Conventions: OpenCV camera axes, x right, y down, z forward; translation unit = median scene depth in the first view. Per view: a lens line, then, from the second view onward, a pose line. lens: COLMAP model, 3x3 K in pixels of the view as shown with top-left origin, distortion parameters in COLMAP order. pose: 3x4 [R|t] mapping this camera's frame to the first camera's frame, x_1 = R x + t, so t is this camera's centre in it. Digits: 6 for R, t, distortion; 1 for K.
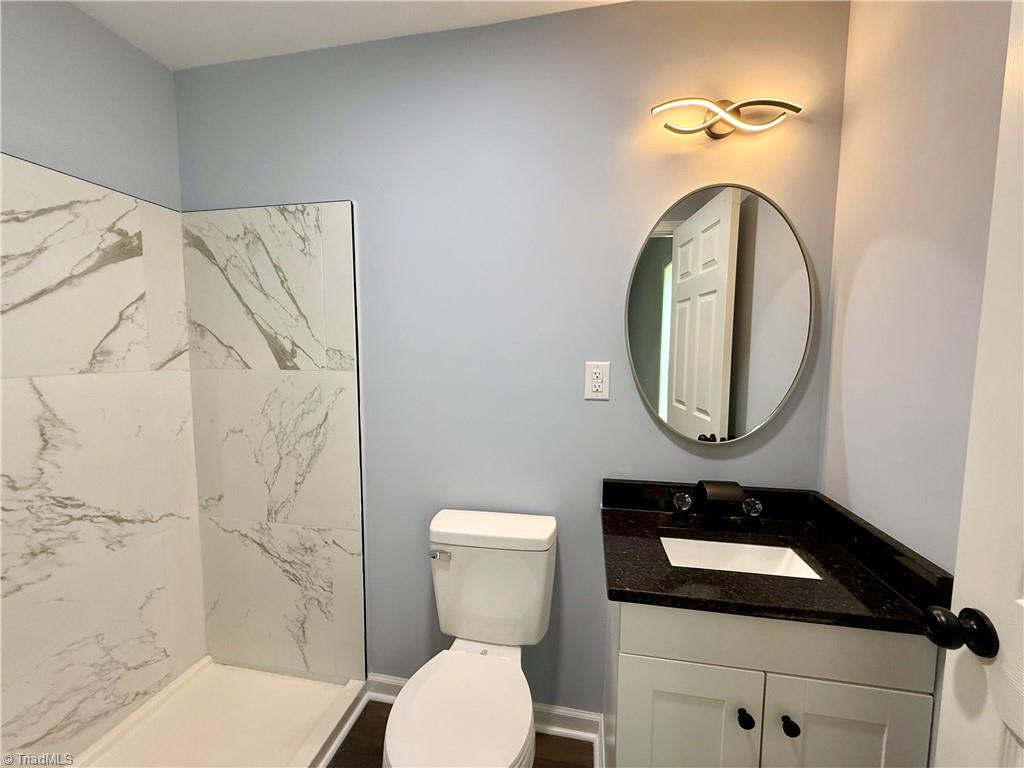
lens RADIAL K [[409.0, 0, 508.6], [0, 409.0, 389.1], [0, 0, 1]] dist [-0.002263, 0.000276]
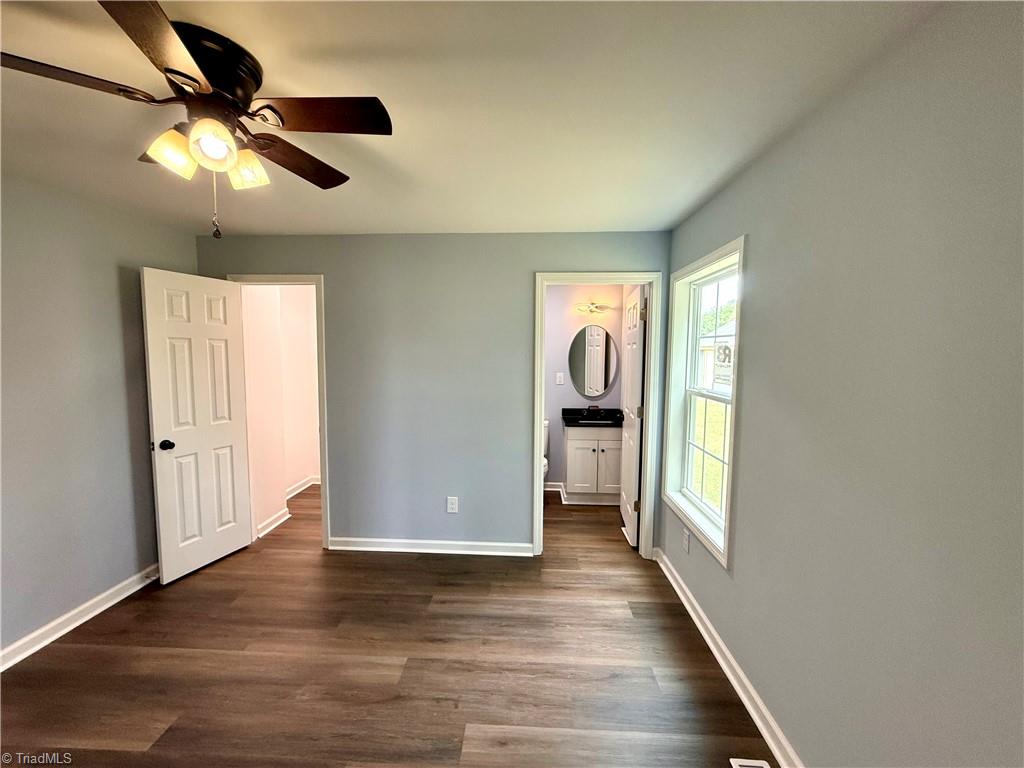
lens RADIAL K [[409.0, 0, 513.2], [0, 409.0, 385.5], [0, 0, 1]] dist [-0.002263, 0.000276]
pose [[0.989236, -0.010064, 0.145982, -0.601204], [0.011431, 0.999898, -0.008524, 0.054096], [-0.145882, 0.010101, 0.989250, -2.072614]]
